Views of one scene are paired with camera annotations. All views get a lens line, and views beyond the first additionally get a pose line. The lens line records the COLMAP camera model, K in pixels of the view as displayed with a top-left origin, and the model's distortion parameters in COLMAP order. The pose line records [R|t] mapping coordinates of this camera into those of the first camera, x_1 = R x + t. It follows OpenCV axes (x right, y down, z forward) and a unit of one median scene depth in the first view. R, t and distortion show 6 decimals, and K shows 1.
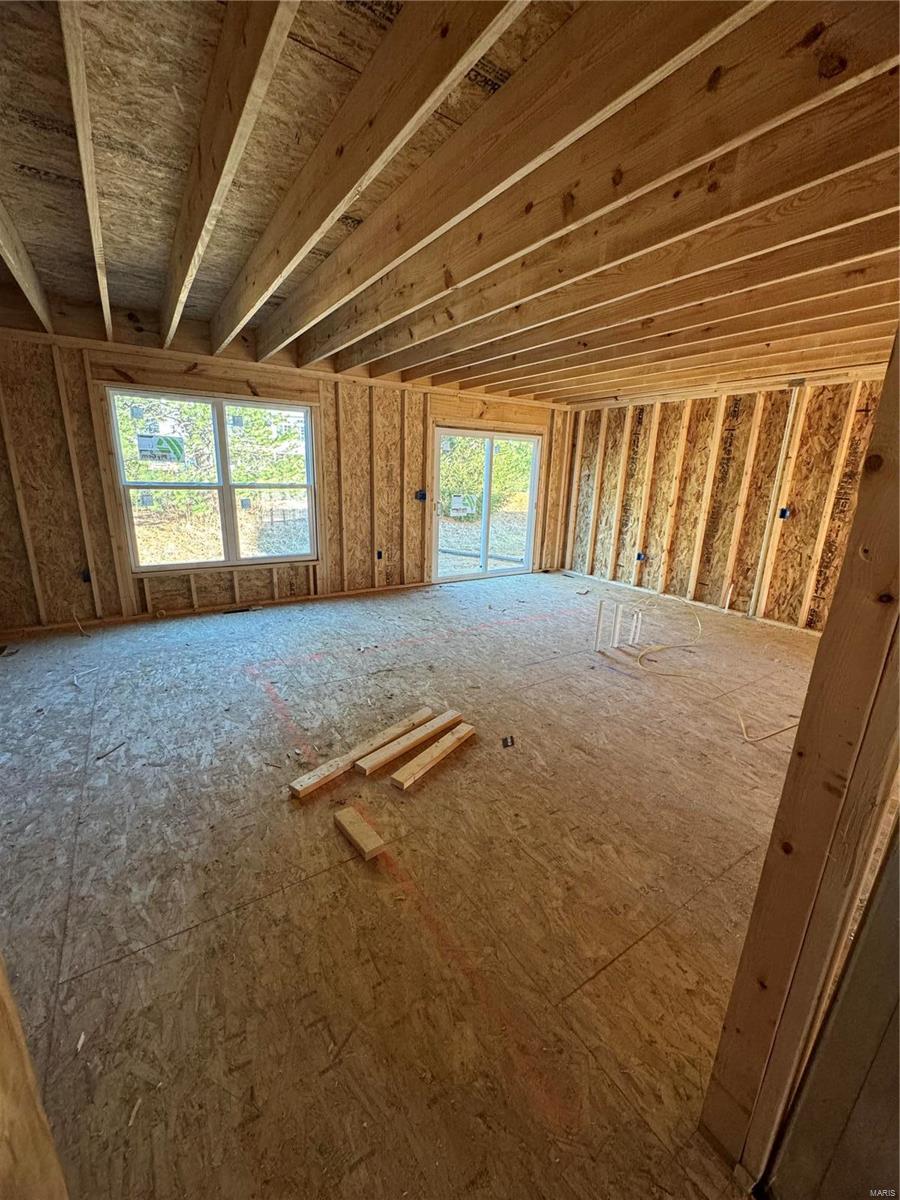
lens RADIAL K [[479.0, 0, 454.6], [0, 479.0, 607.6], [0, 0, 1]] dist [-0.005667, 0.000787]
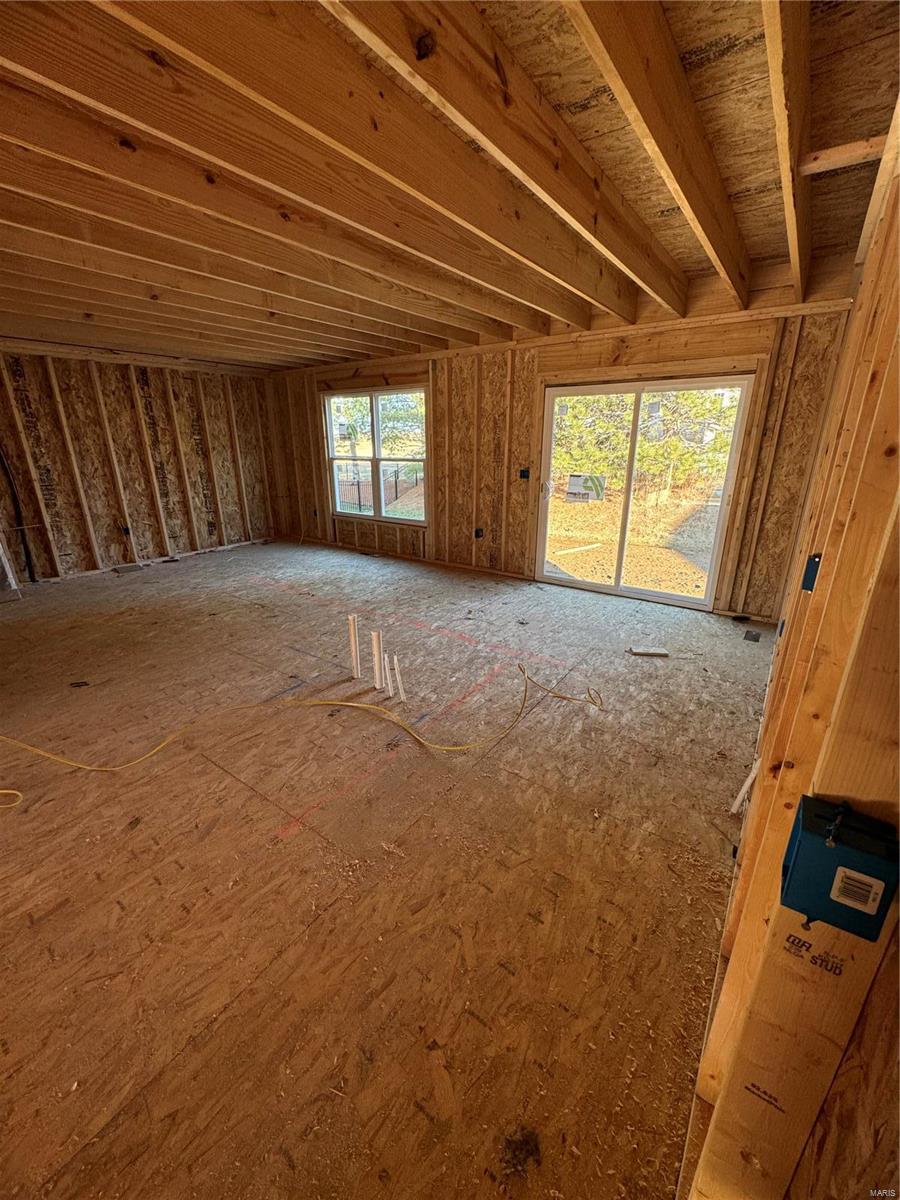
lens RADIAL K [[479.0, 0, 445.1], [0, 479.0, 606.2], [0, 0, 1]] dist [-0.005667, 0.000787]
pose [[0.359994, 0.278562, -0.890398, 0.841898], [-0.245034, 0.949110, 0.197861, -0.171972], [0.900201, 0.146949, 0.409931, 0.670160]]
